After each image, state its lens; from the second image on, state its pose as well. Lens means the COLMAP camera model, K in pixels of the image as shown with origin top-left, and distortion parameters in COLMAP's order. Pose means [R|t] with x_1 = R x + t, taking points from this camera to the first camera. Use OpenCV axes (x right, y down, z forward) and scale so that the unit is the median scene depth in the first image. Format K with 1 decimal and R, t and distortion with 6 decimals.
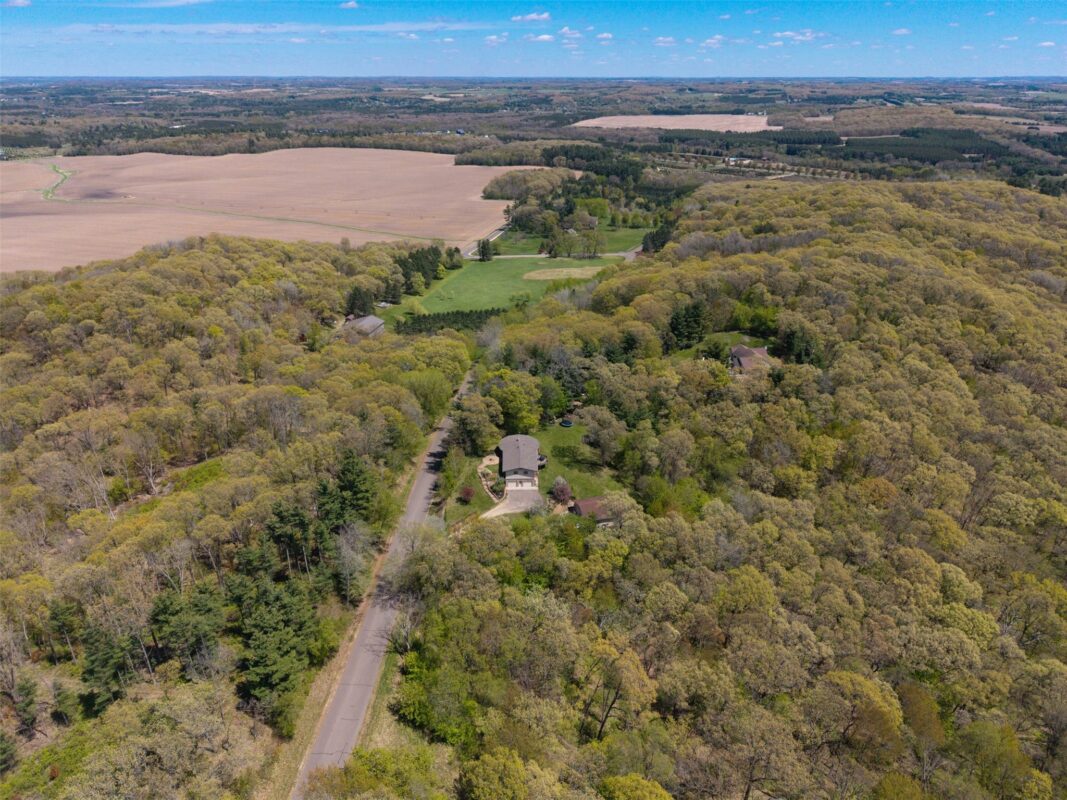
lens RADIAL K [[712.7, 0, 533.5], [0, 712.7, 400.0], [0, 0, 1]] dist [-0.000084, -0.008879]
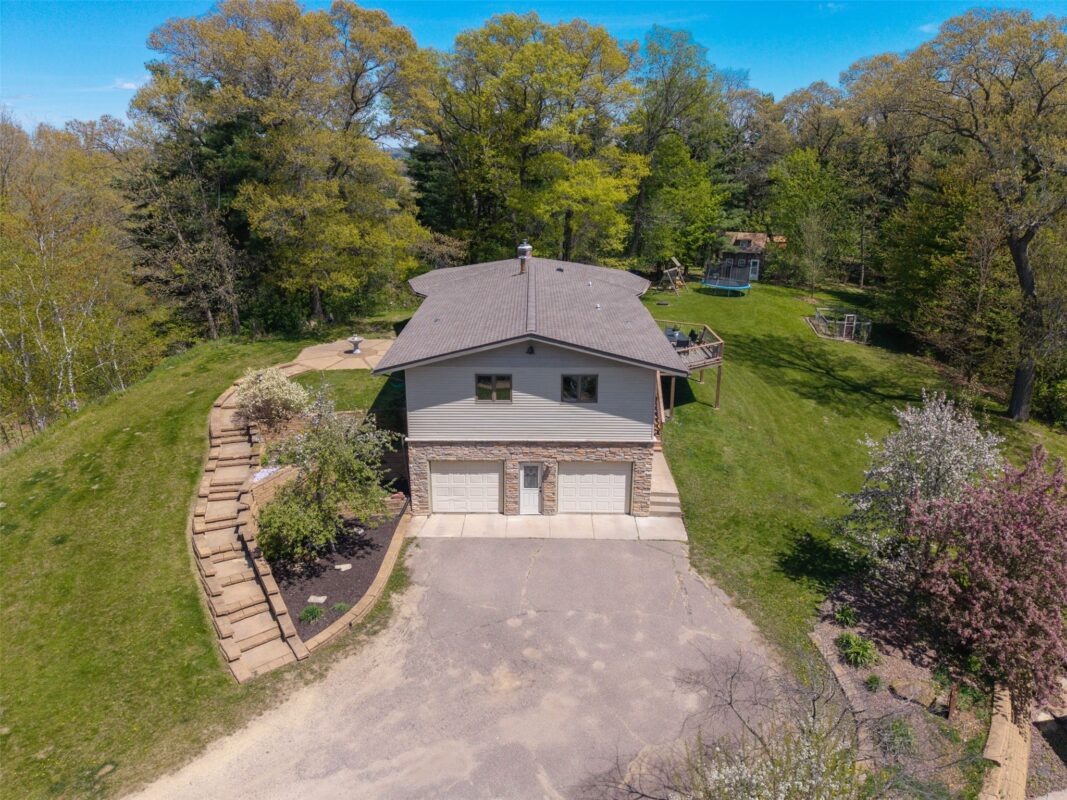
lens RADIAL K [[712.7, 0, 533.5], [0, 712.7, 400.0], [0, 0, 1]] dist [-0.000084, -0.008879]
pose [[0.999608, 0.018286, -0.021185, -0.003764], [-0.020150, 0.995610, -0.091409, 0.026431], [0.019421, 0.091800, 0.995588, 0.204778]]
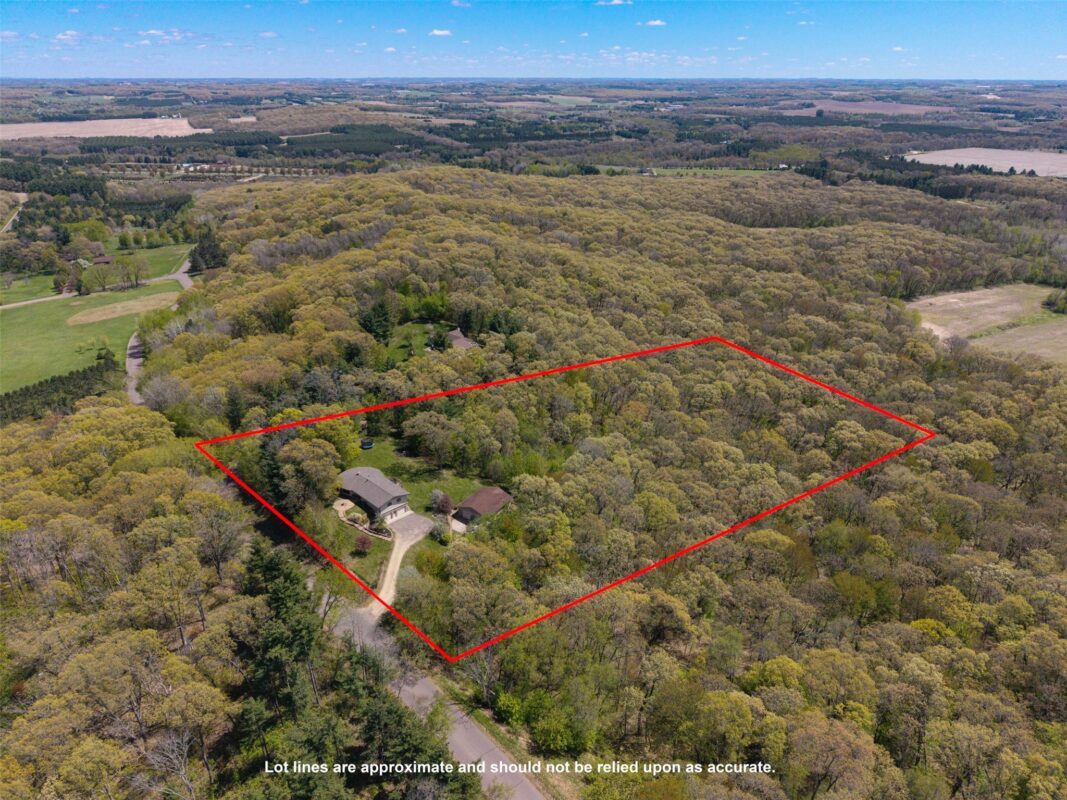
lens RADIAL K [[712.7, 0, 533.5], [0, 712.7, 400.0], [0, 0, 1]] dist [-0.000084, -0.008879]
pose [[0.731676, -0.275841, 0.623347, -0.098166], [0.276603, 0.955939, 0.098345, -0.015120], [-0.623009, 0.100464, 0.775736, 0.036073]]
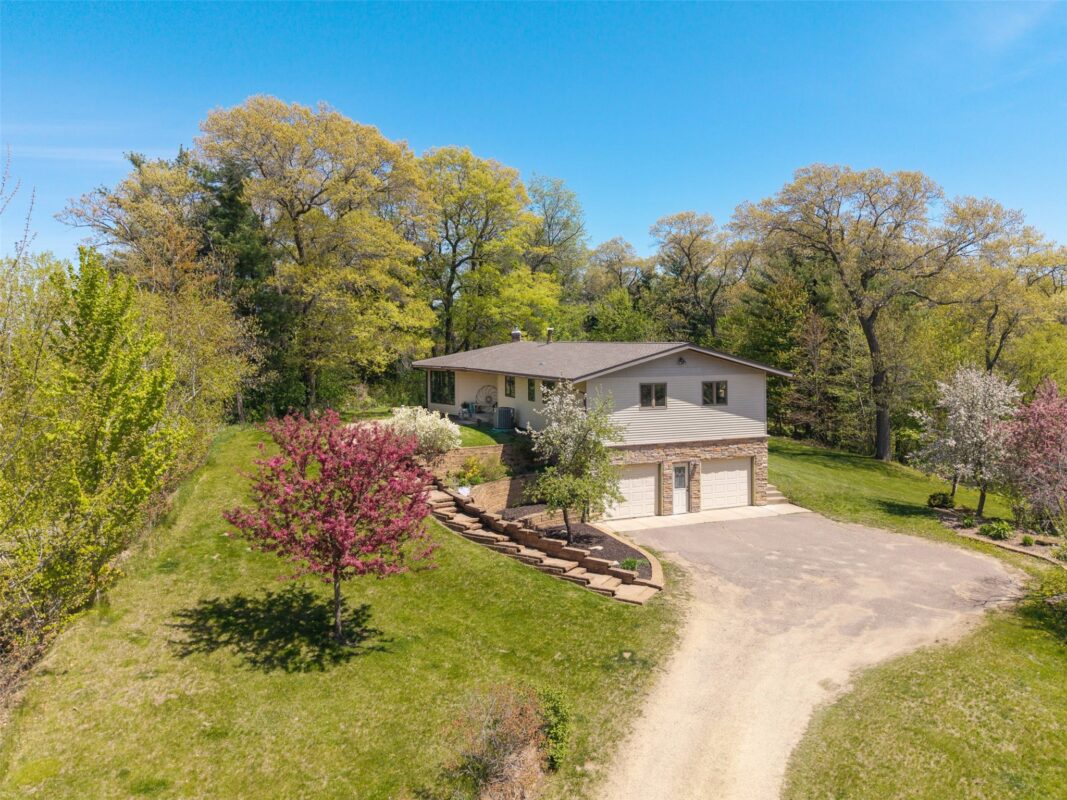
lens RADIAL K [[801.9, 0, 533.5], [0, 801.9, 400.0], [0, 0, 1]] dist [0.001806, -0.000701]
pose [[0.924736, -0.028595, 0.379533, -0.023117], [0.157638, 0.936401, -0.313535, 0.033547], [-0.346429, 0.349766, 0.870431, 0.203181]]
